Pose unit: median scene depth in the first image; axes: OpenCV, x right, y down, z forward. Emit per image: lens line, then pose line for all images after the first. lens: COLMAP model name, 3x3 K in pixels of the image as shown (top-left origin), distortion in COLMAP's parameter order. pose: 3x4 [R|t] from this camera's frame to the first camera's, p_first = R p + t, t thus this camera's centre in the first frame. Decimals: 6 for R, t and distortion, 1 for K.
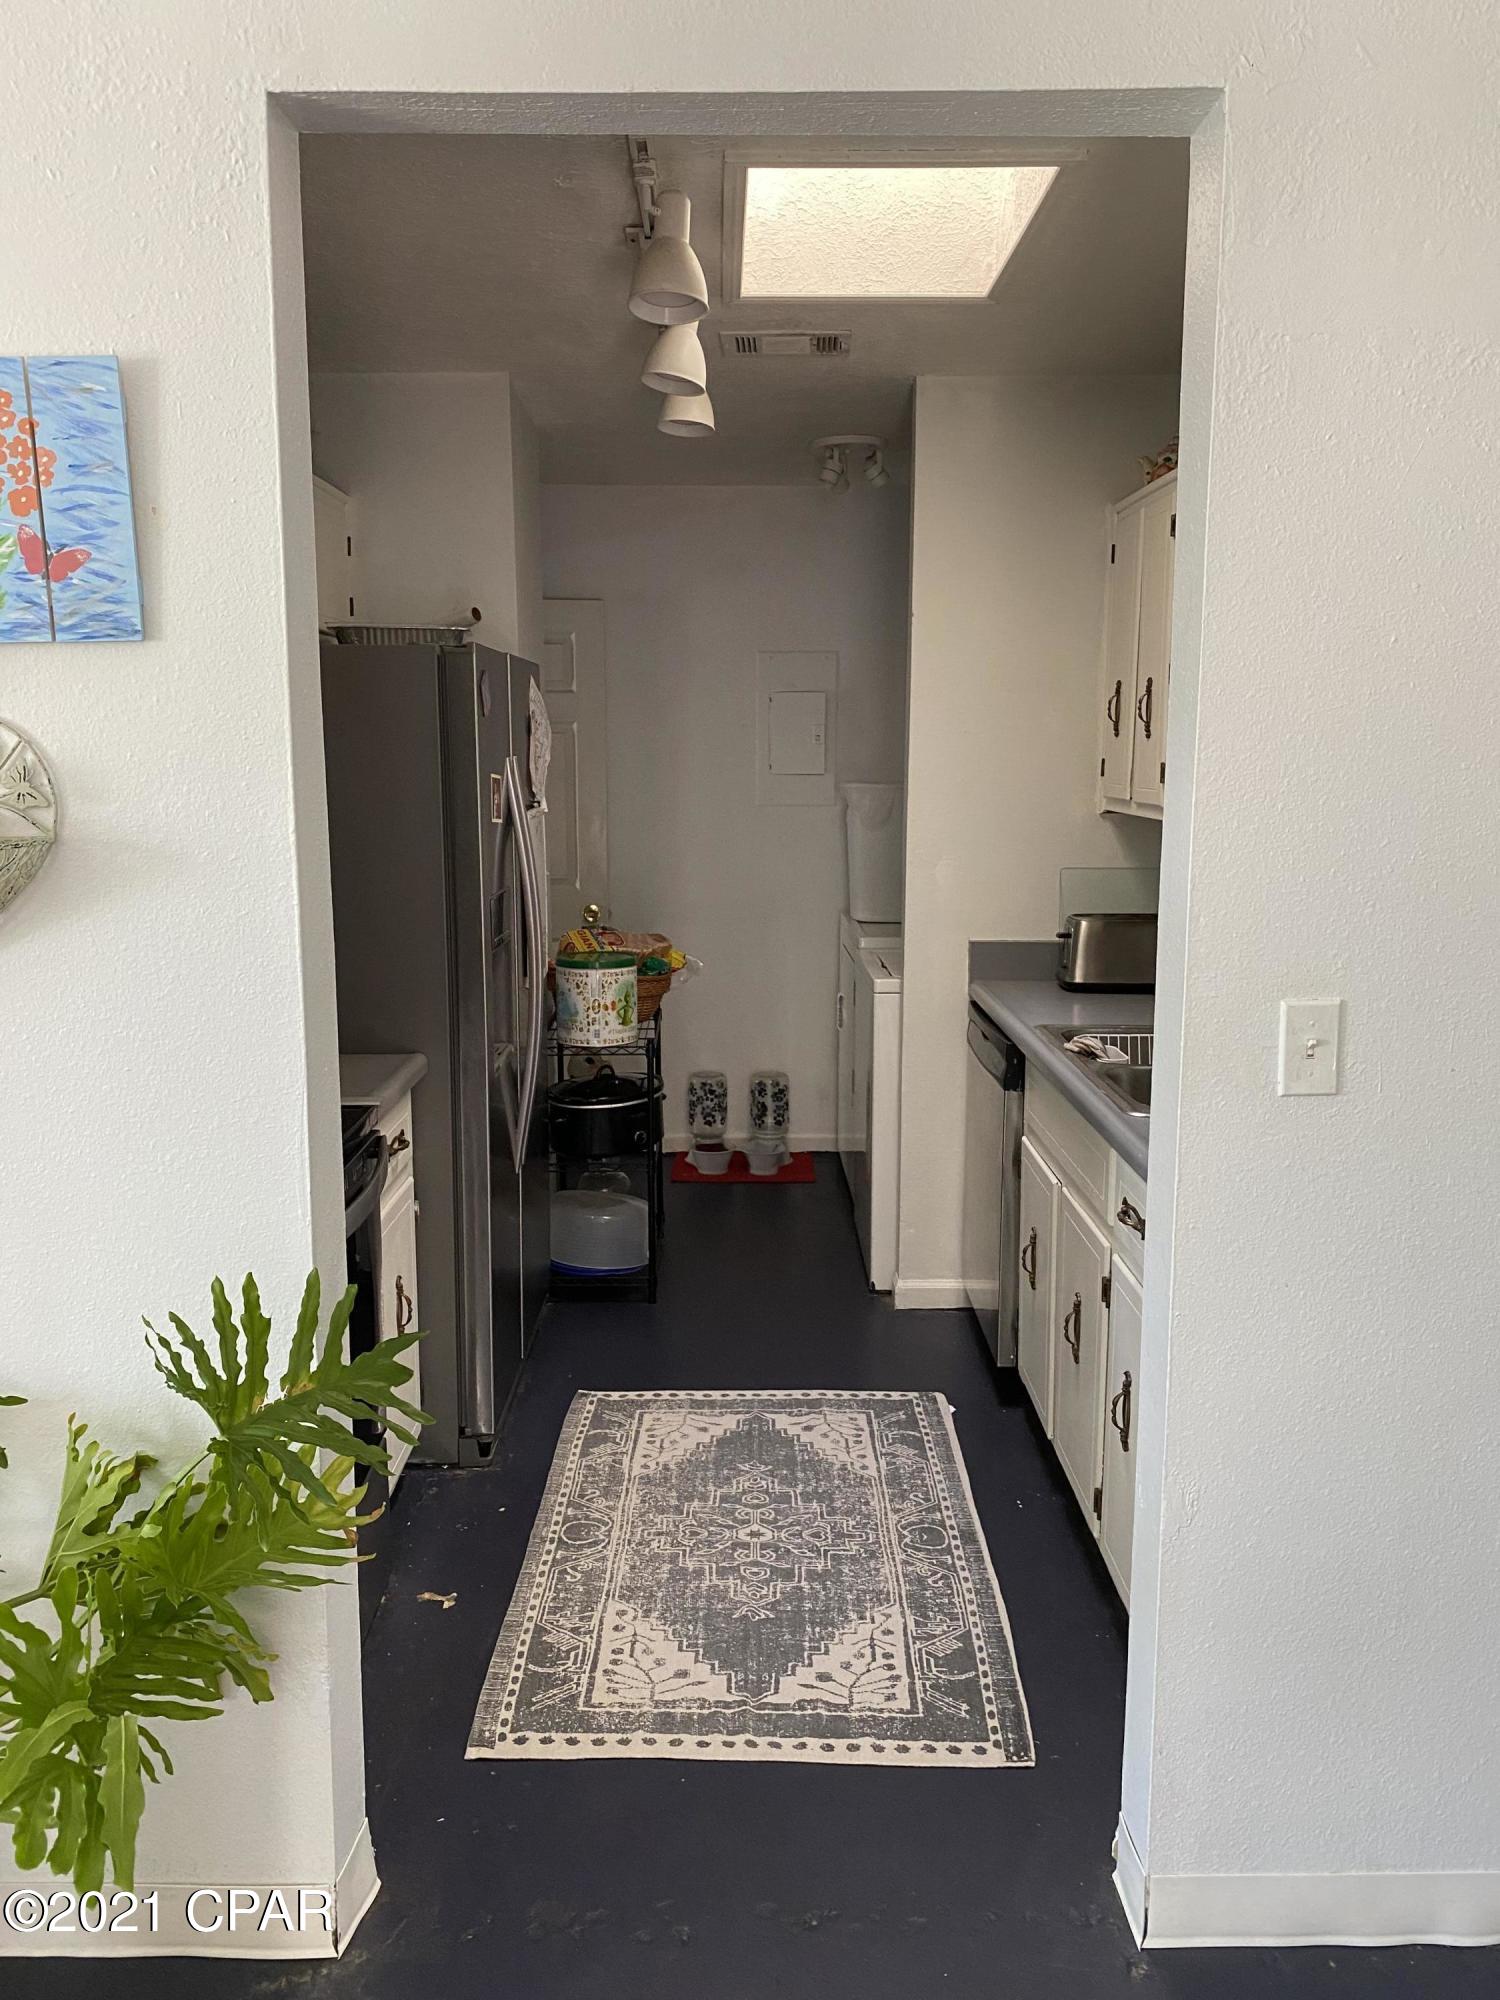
lens RADIAL K [[1538.5, 0, 733.9], [0, 1538.5, 992.0], [0, 0, 1]] dist [0.029968, -0.020608]
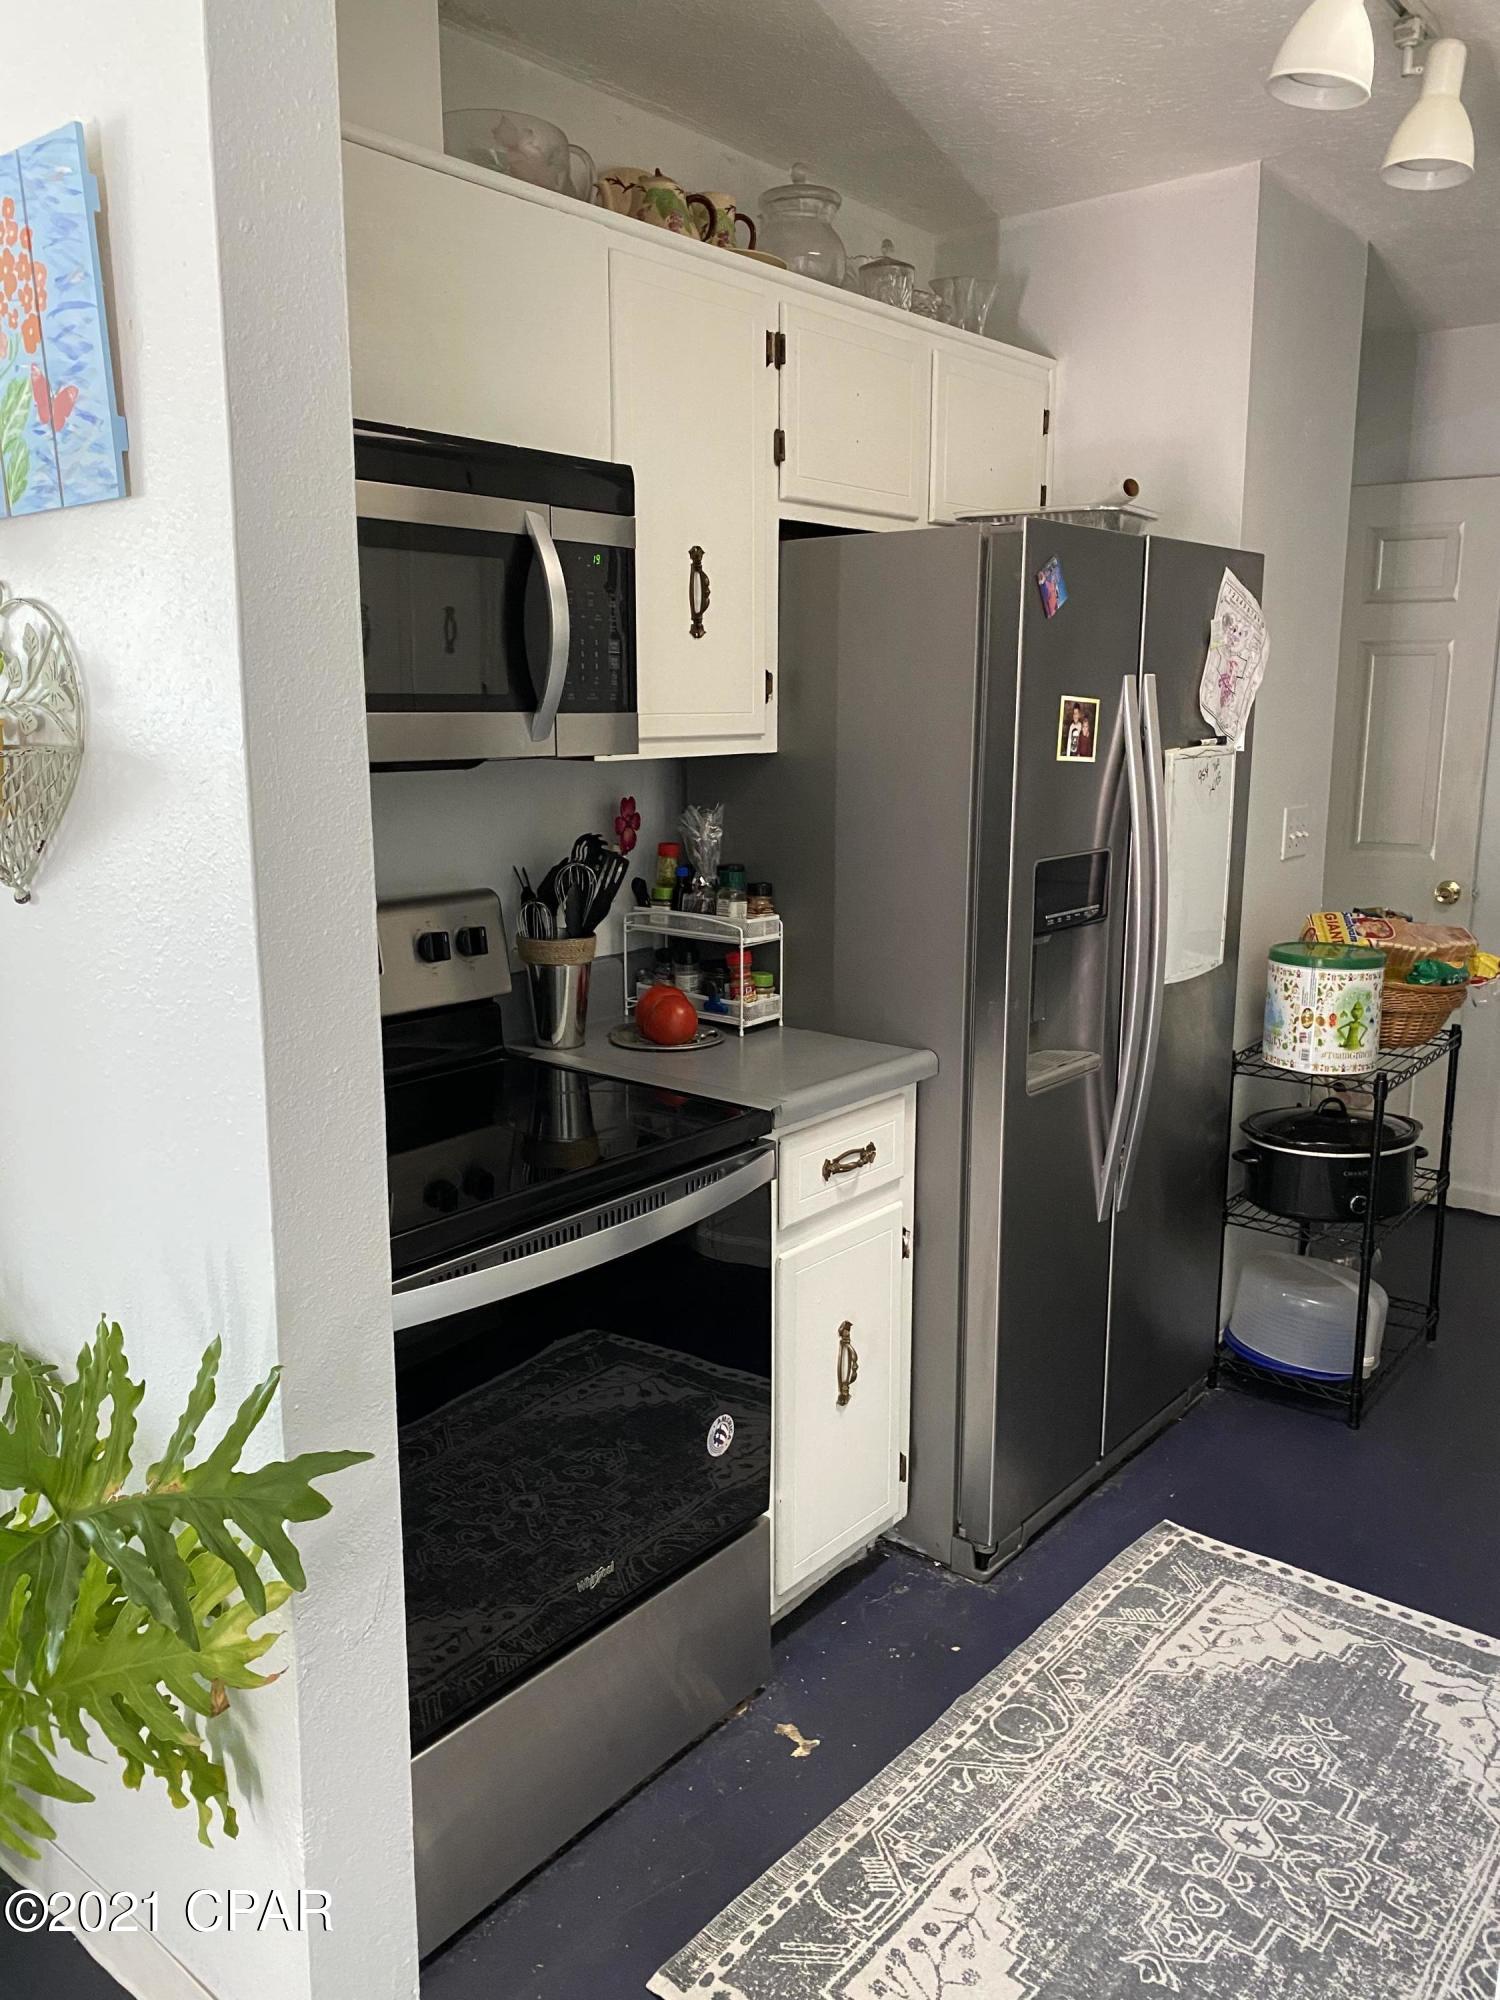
lens RADIAL K [[1538.5, 0, 755.6], [0, 1538.5, 985.6], [0, 0, 1]] dist [0.029968, -0.020608]
pose [[0.777283, 0.119979, -0.617605, 0.210283], [-0.101588, 0.992701, 0.064994, -0.035742], [0.620895, 0.012222, 0.783798, 0.322803]]
